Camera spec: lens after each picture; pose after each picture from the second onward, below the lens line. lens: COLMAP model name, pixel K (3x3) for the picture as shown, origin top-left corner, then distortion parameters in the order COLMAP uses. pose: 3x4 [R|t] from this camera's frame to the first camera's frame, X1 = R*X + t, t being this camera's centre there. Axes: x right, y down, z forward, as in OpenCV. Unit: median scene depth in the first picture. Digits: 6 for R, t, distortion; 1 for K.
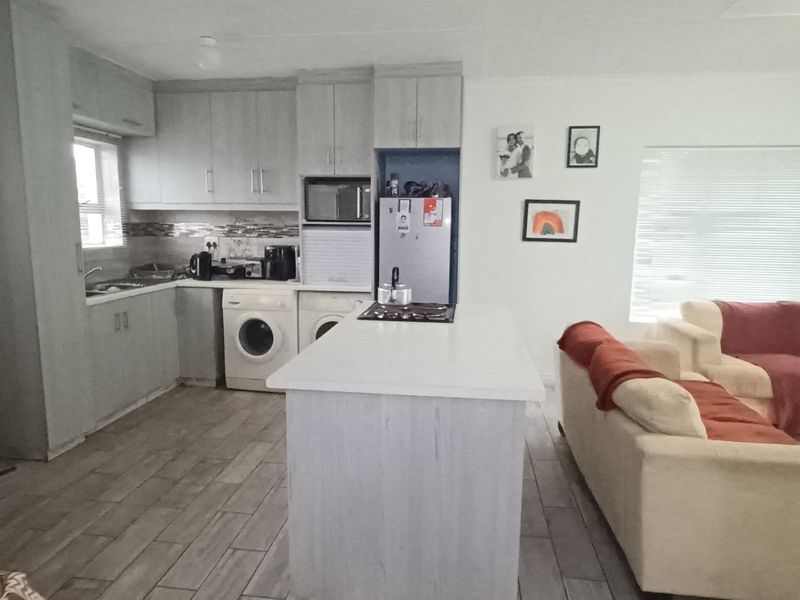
lens RADIAL K [[521.2, 0, 399.2], [0, 521.2, 296.7], [0, 0, 1]] dist [0.026835, 0.006310]
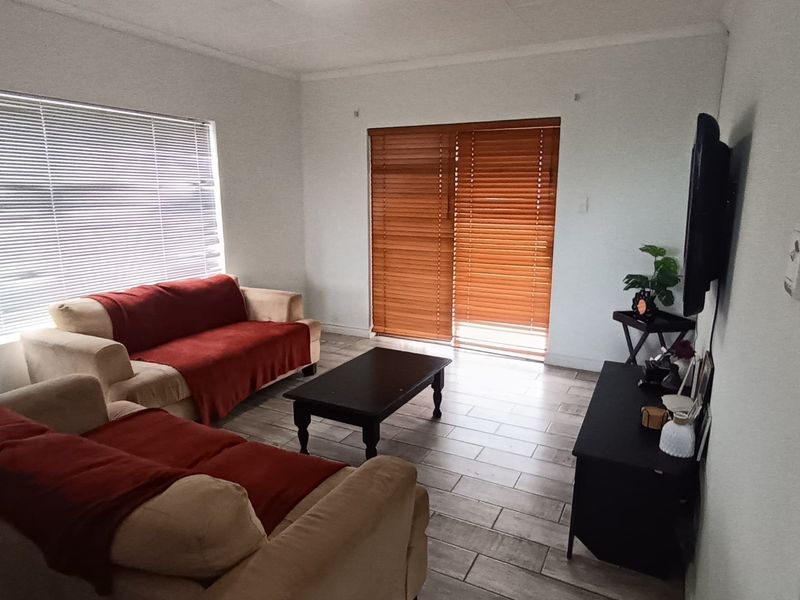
lens RADIAL K [[521.2, 0, 402.3], [0, 521.2, 293.3], [0, 0, 1]] dist [0.026835, 0.006310]
pose [[0.360050, -0.194129, 0.912512, 0.044717], [0.143193, 0.978020, 0.151566, -0.052287], [-0.921878, 0.076094, 0.379934, 0.275698]]
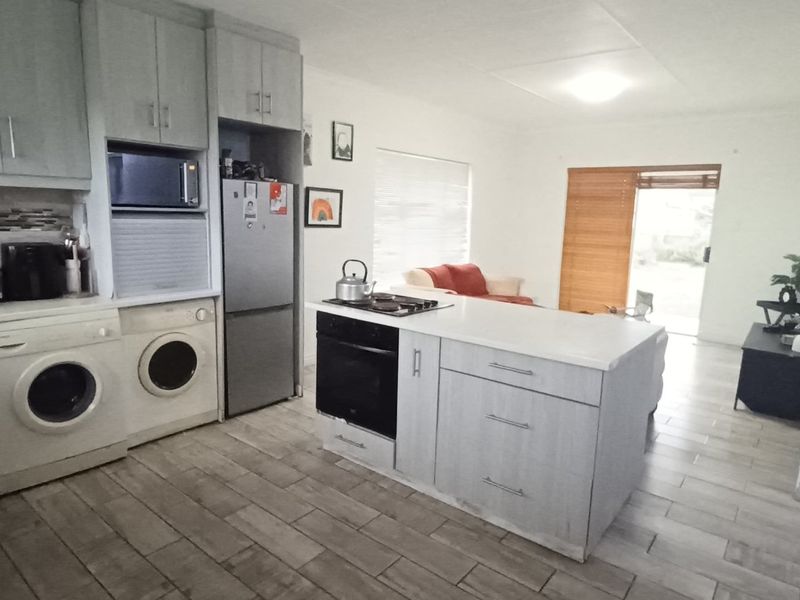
lens RADIAL K [[518.5, 0, 400.9], [0, 518.5, 294.3], [0, 0, 1]] dist [0.044715, 0.004036]
pose [[0.540067, -0.132431, 0.831137, -0.565365], [0.103277, 0.990507, 0.090716, -0.053671], [-0.835261, 0.036844, 0.548618, 0.311708]]
